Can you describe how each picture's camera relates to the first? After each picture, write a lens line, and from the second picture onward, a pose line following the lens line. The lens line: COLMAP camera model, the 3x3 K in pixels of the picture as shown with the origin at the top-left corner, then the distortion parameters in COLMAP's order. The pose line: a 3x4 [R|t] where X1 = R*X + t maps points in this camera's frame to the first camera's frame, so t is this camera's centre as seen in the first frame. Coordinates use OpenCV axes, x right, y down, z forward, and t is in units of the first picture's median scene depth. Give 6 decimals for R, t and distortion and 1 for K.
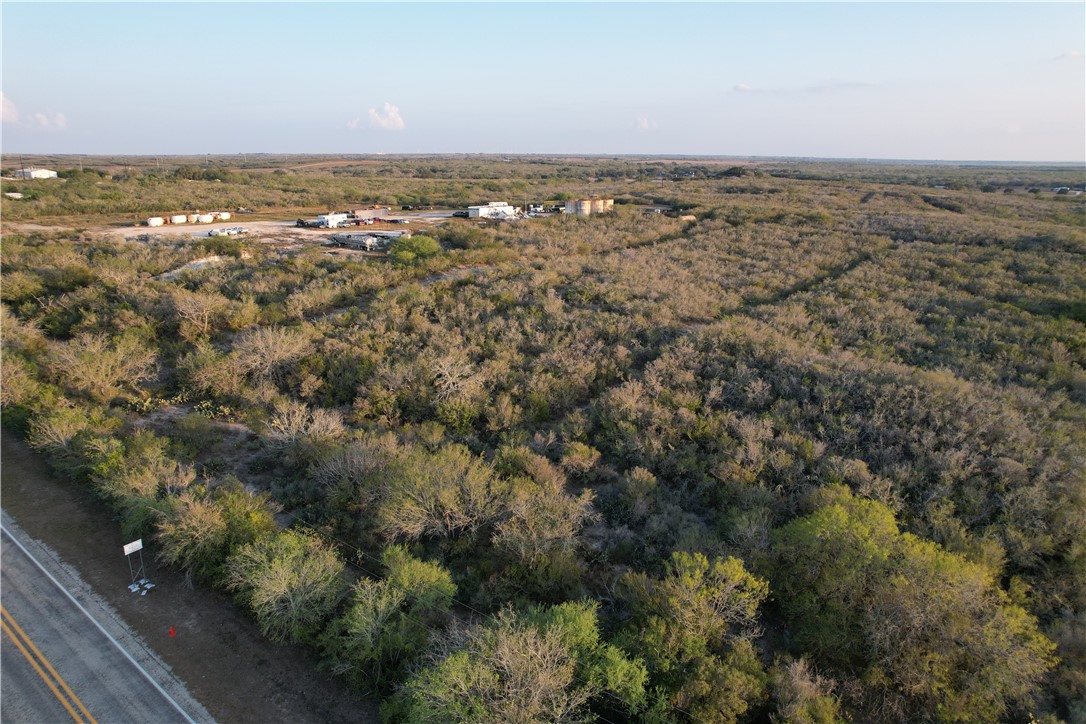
lens RADIAL K [[699.5, 0, 549.6], [0, 699.5, 359.3], [0, 0, 1]] dist [-0.072788, 0.064590]
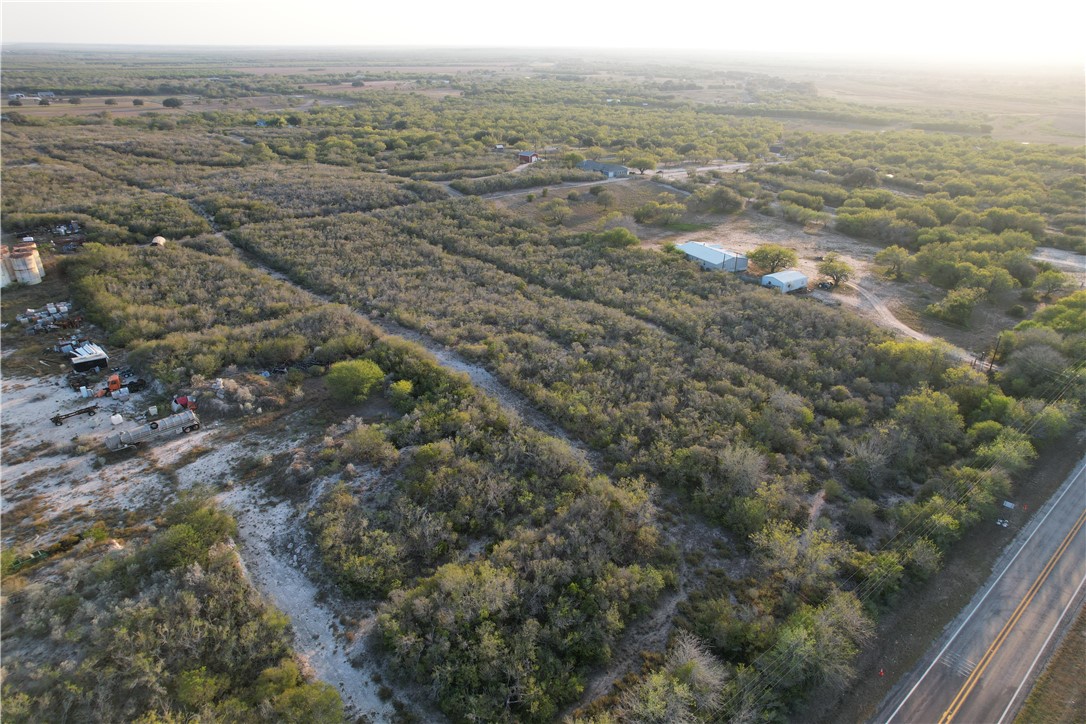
lens RADIAL K [[699.5, 0, 544.8], [0, 699.5, 368.6], [0, 0, 1]] dist [-0.072788, 0.064590]
pose [[0.182913, -0.423729, 0.887128, -1.636394], [0.267995, 0.889669, 0.369685, -0.778841], [-0.945897, 0.170126, 0.276289, 1.111170]]
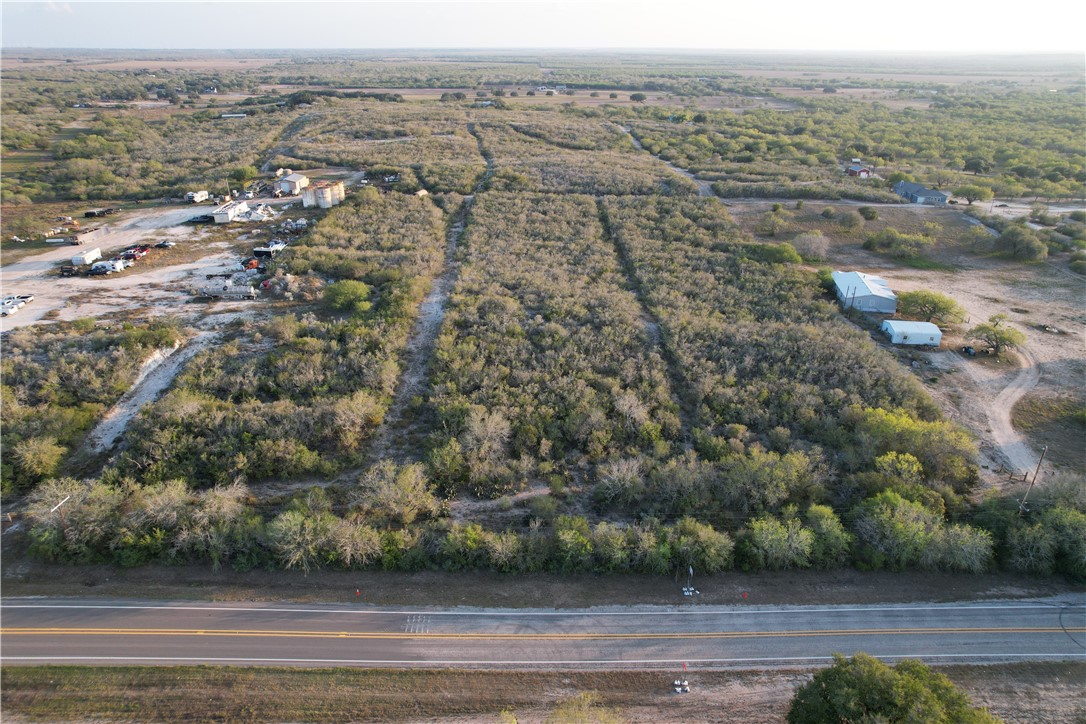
lens RADIAL K [[699.5, 0, 548.1], [0, 699.5, 364.0], [0, 0, 1]] dist [-0.072788, 0.064590]
pose [[0.767762, -0.273462, 0.579448, -1.171850], [0.182060, 0.960180, 0.211916, -0.437975], [-0.614326, -0.057207, 0.786976, -0.072591]]
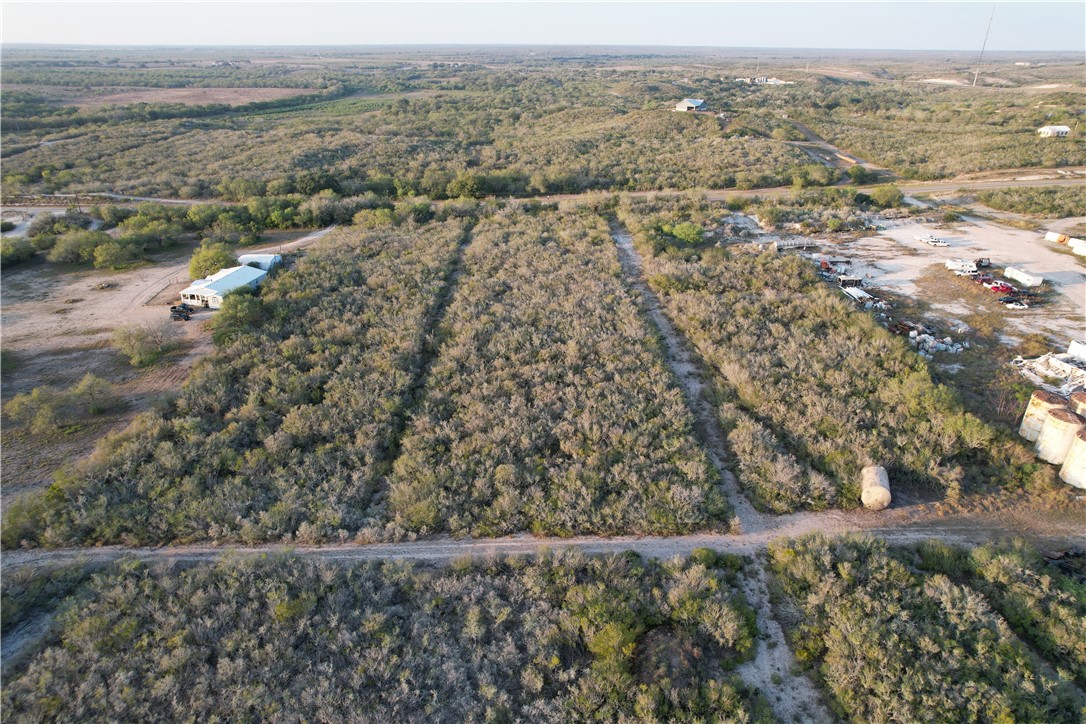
lens RADIAL K [[699.5, 0, 550.1], [0, 699.5, 365.6], [0, 0, 1]] dist [-0.072788, 0.064590]
pose [[-0.765264, 0.261936, -0.588014, 1.761480], [-0.194602, 0.776588, 0.599200, -1.420280], [0.613597, 0.572975, -0.543322, 3.344044]]
